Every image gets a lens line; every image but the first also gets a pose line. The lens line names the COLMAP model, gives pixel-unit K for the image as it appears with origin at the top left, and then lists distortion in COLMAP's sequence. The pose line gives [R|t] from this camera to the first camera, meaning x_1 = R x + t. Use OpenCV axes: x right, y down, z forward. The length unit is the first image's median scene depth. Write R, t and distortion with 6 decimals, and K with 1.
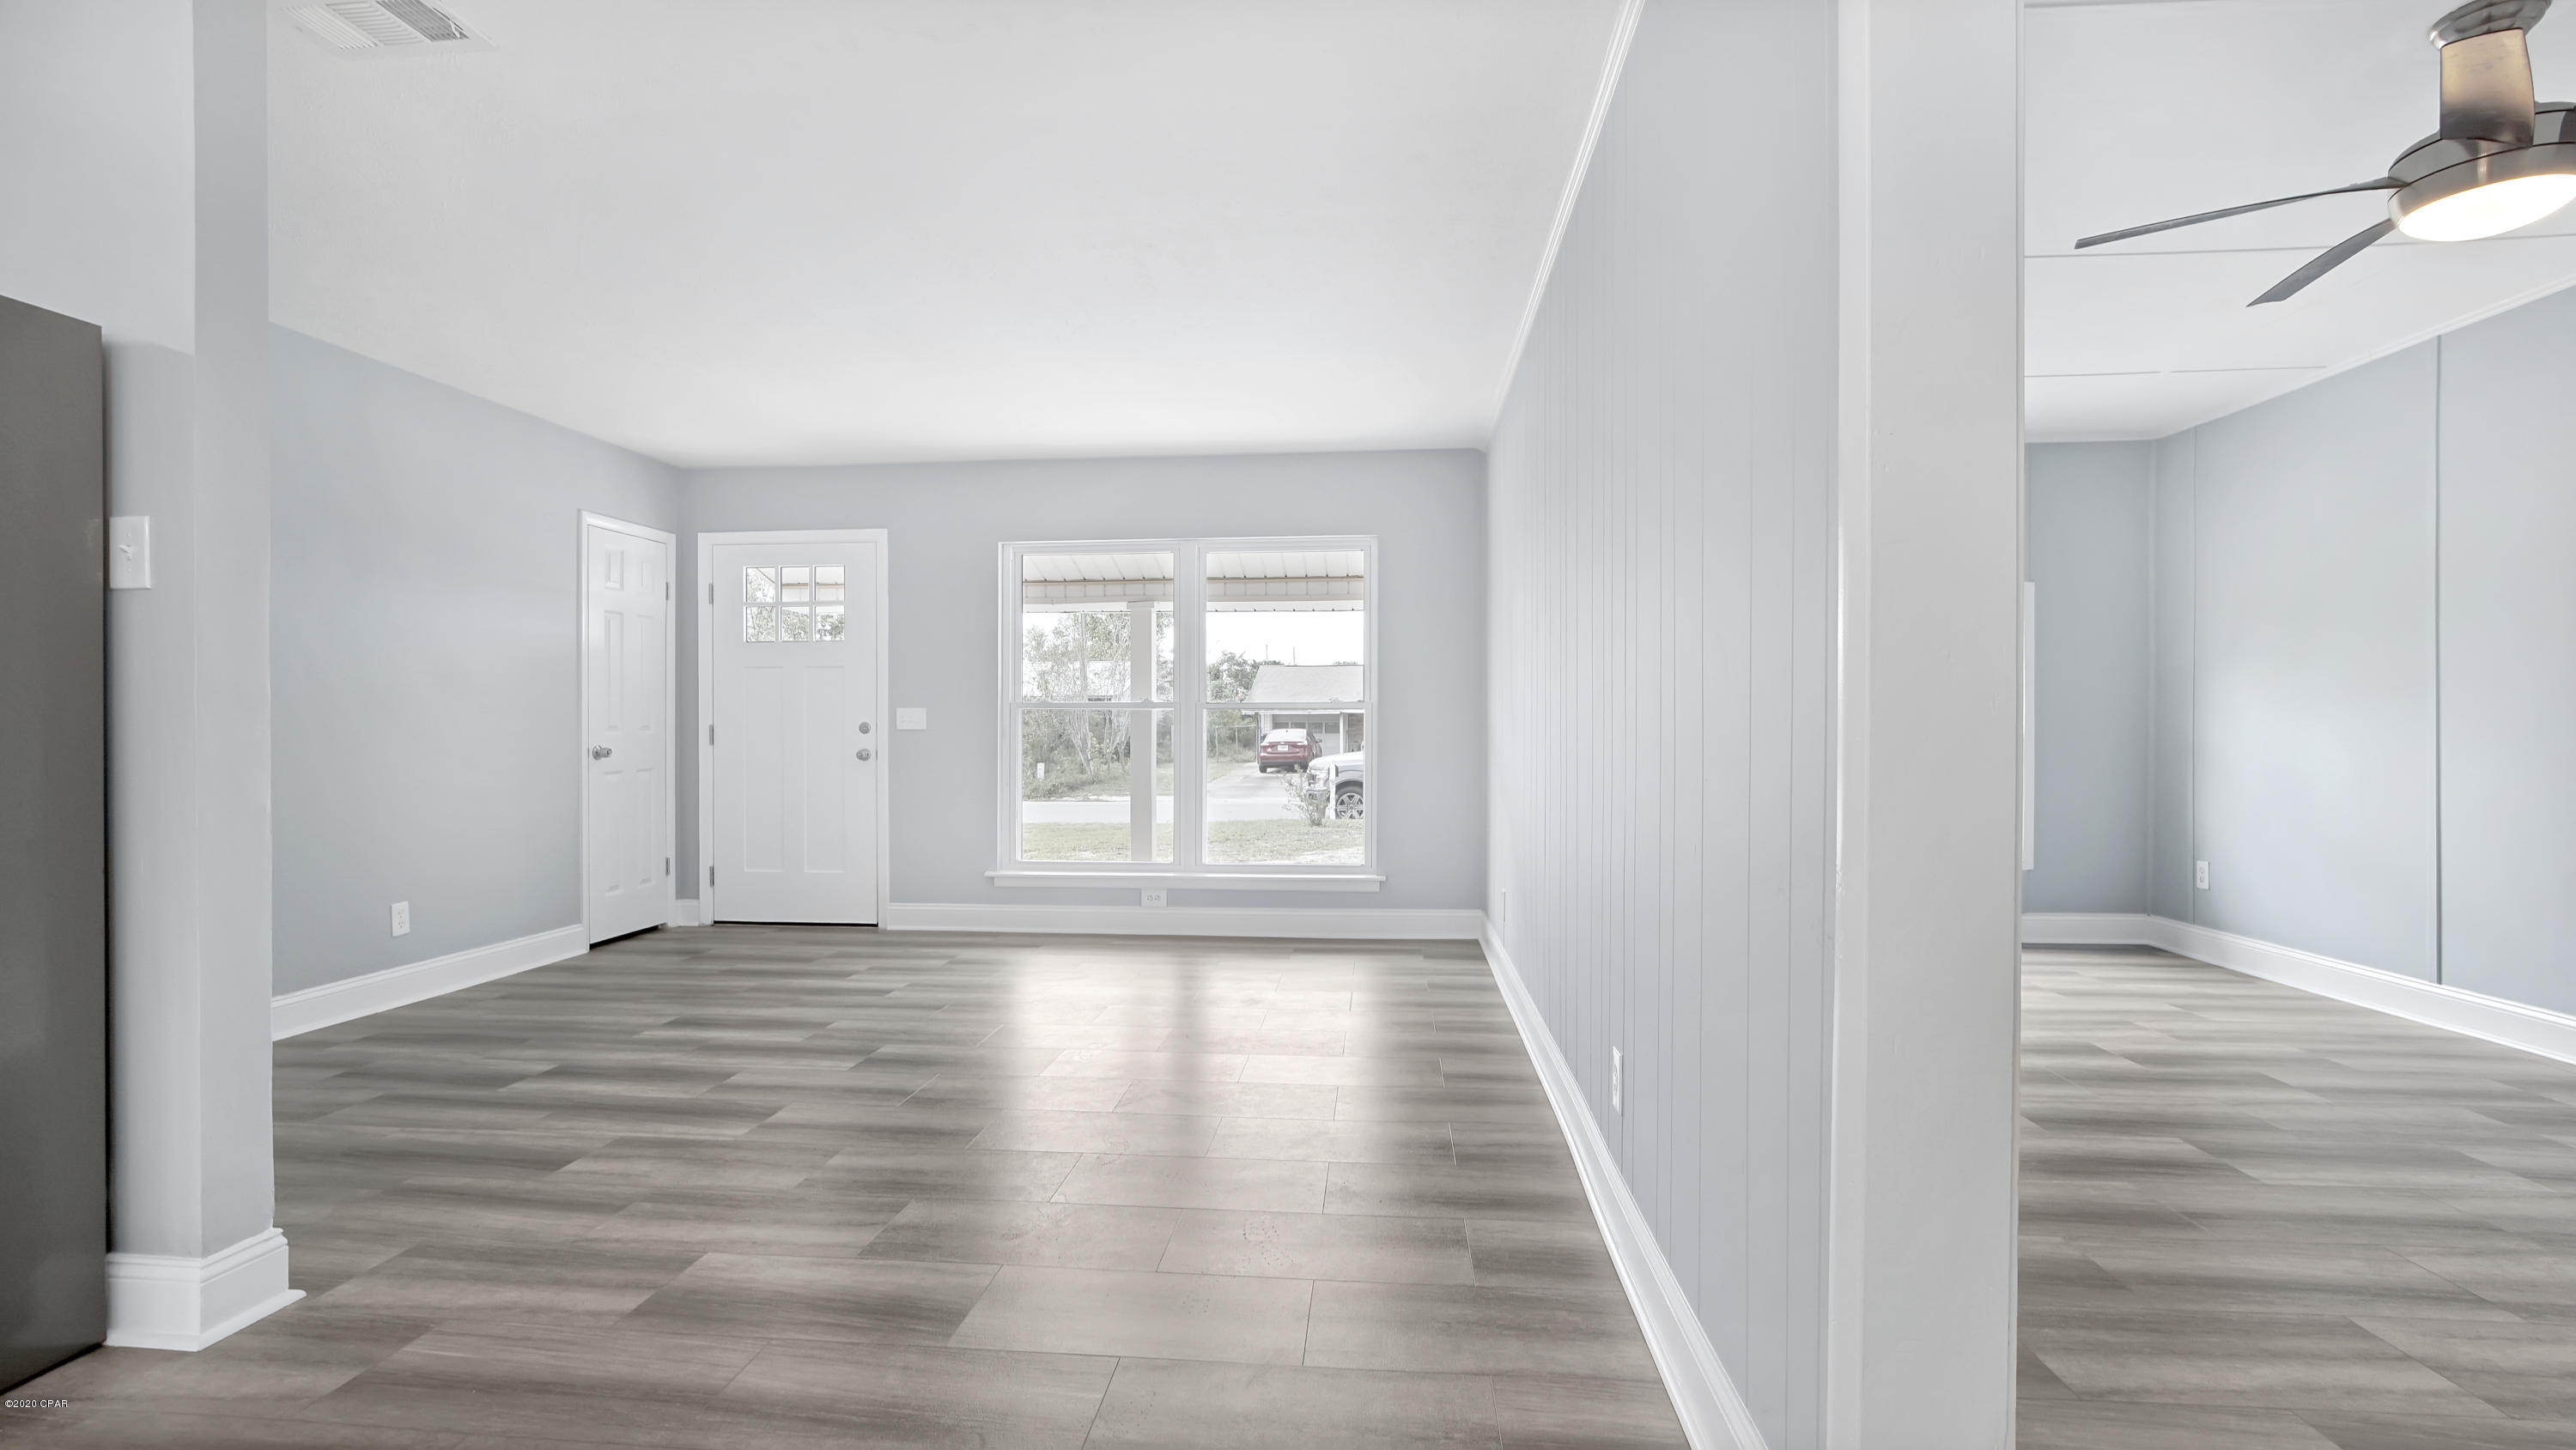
lens RADIAL K [[1156.2, 0, 1282.4], [0, 1156.2, 739.5], [0, 0, 1]] dist [-0.003056, 0.001165]
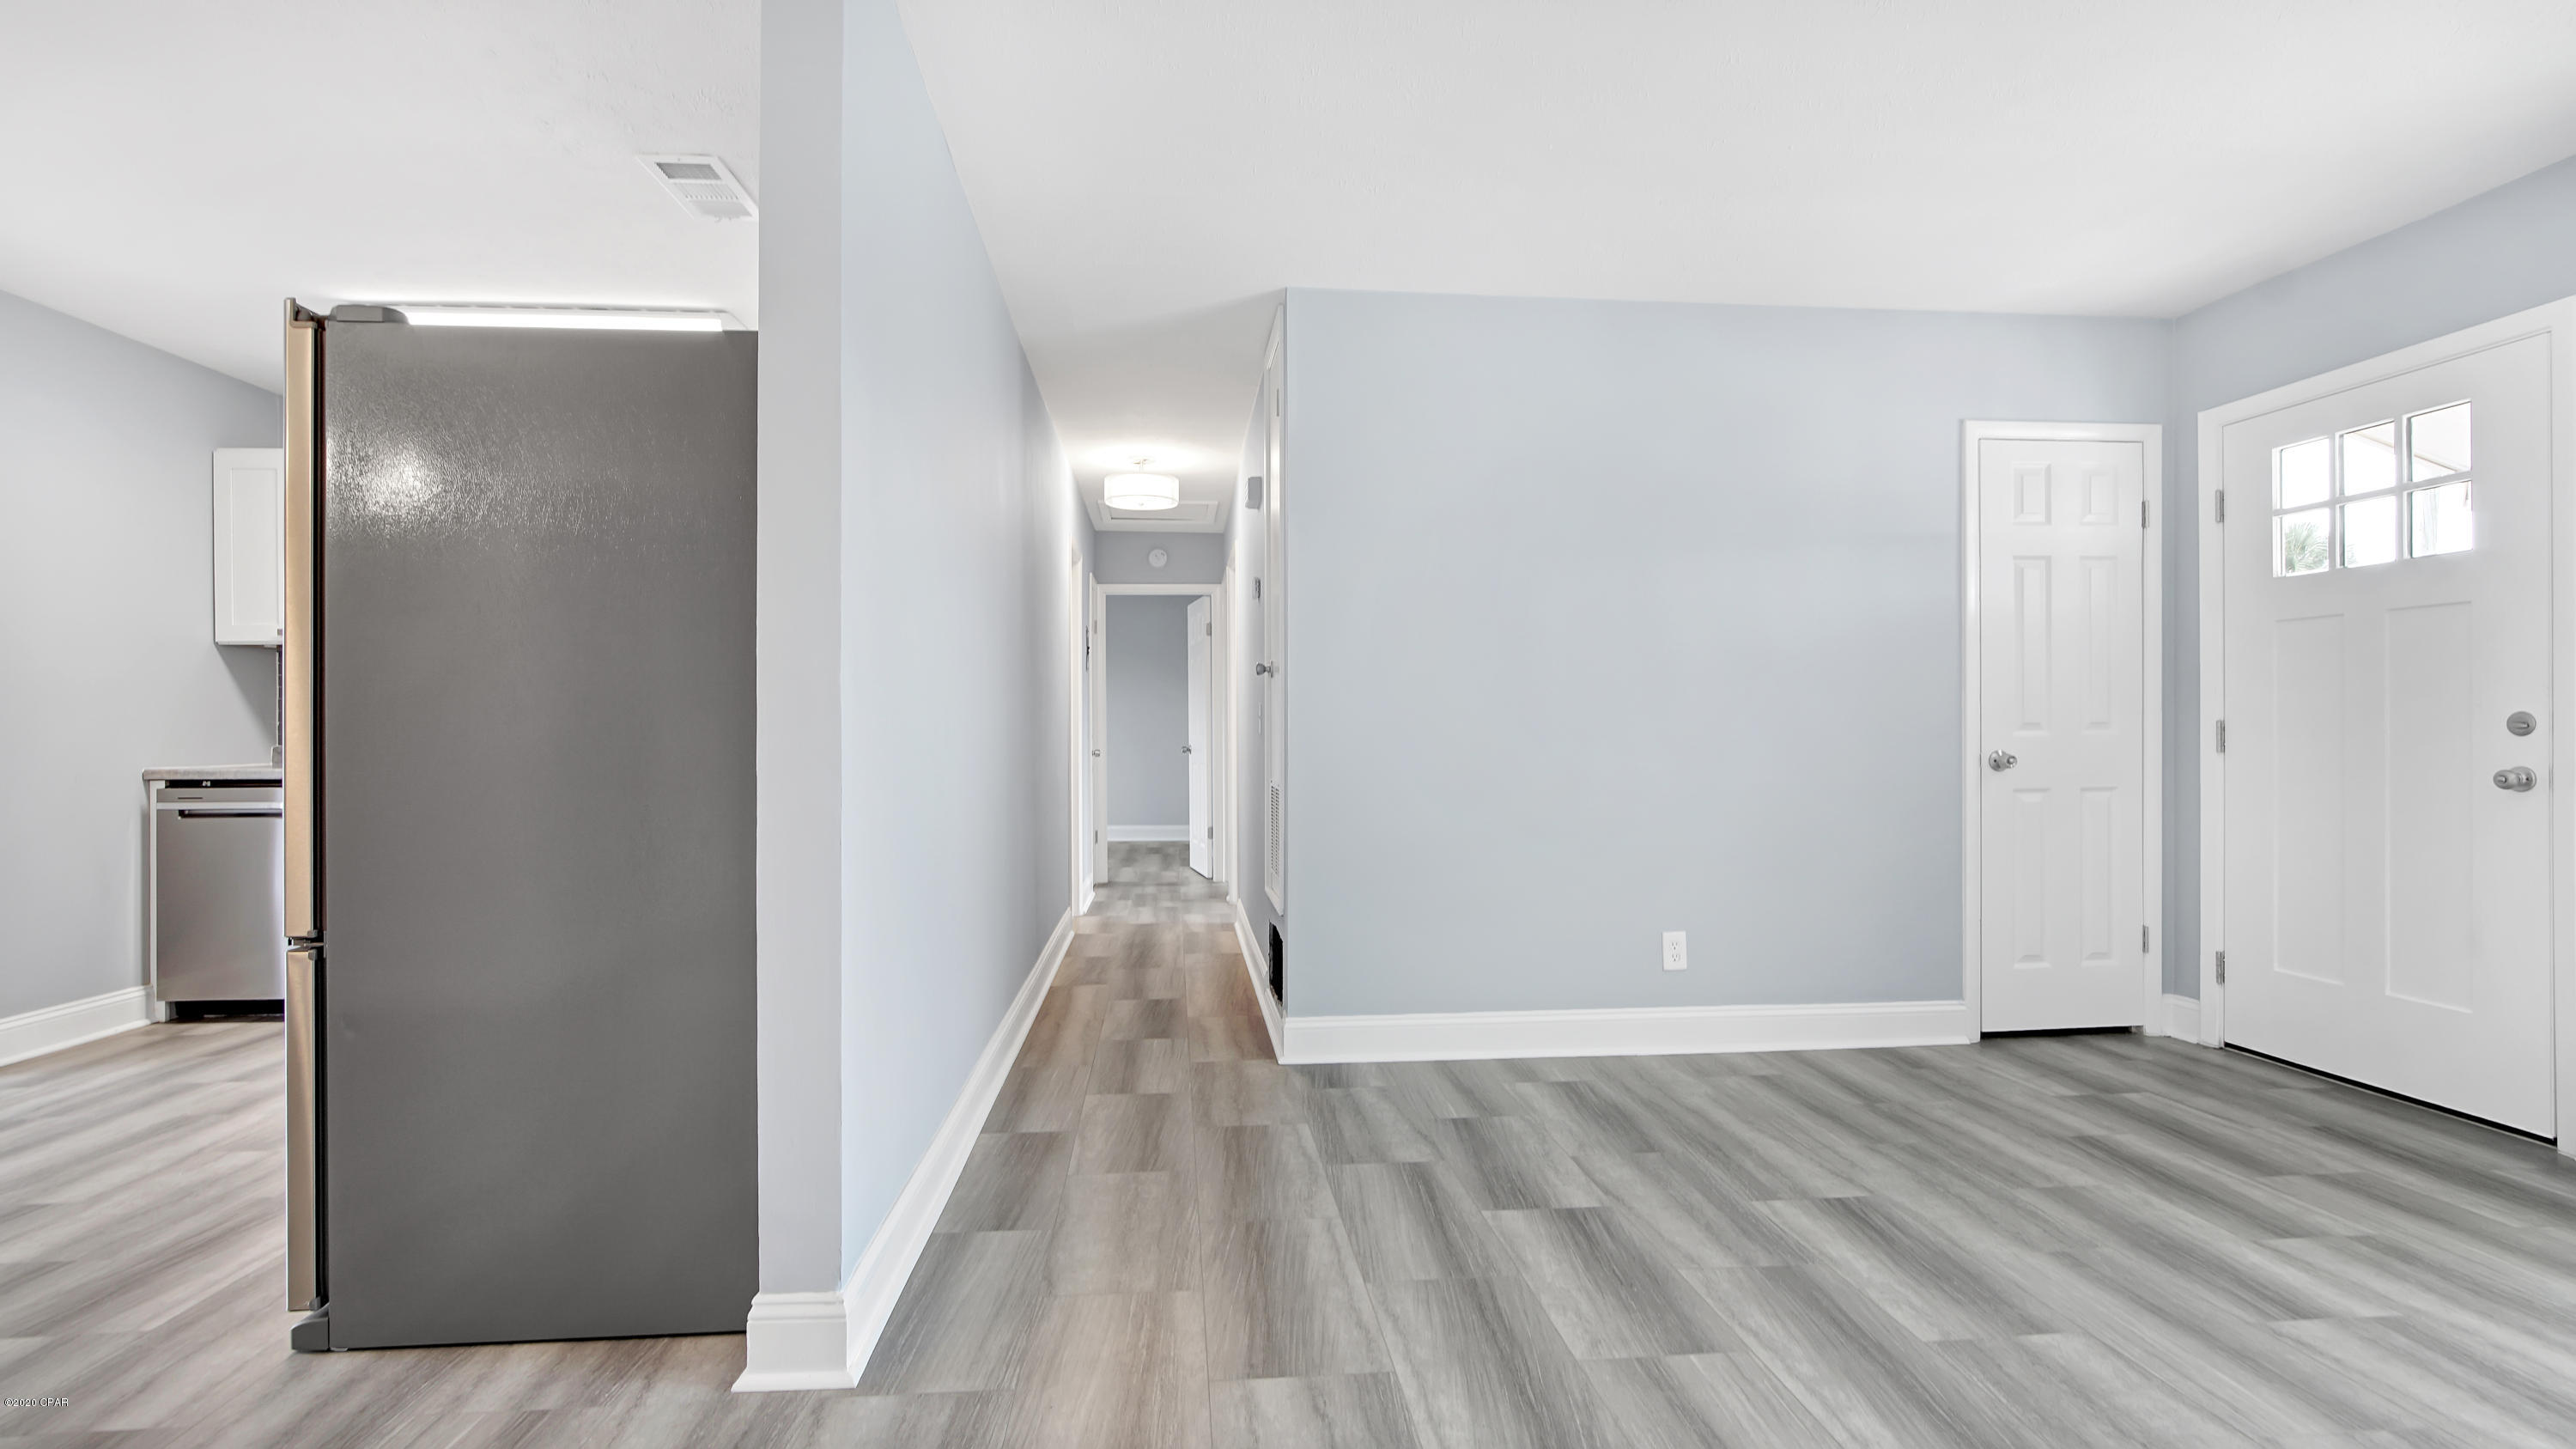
lens RADIAL K [[1158.8, 0, 1266.5], [0, 1158.8, 737.0], [0, 0, 1]] dist [-0.018286, -0.000535]
pose [[0.170949, 0.004244, -0.985271, 0.022797], [-0.007046, 0.999970, 0.003085, -0.003002], [0.985255, 0.006415, 0.170974, 0.554378]]
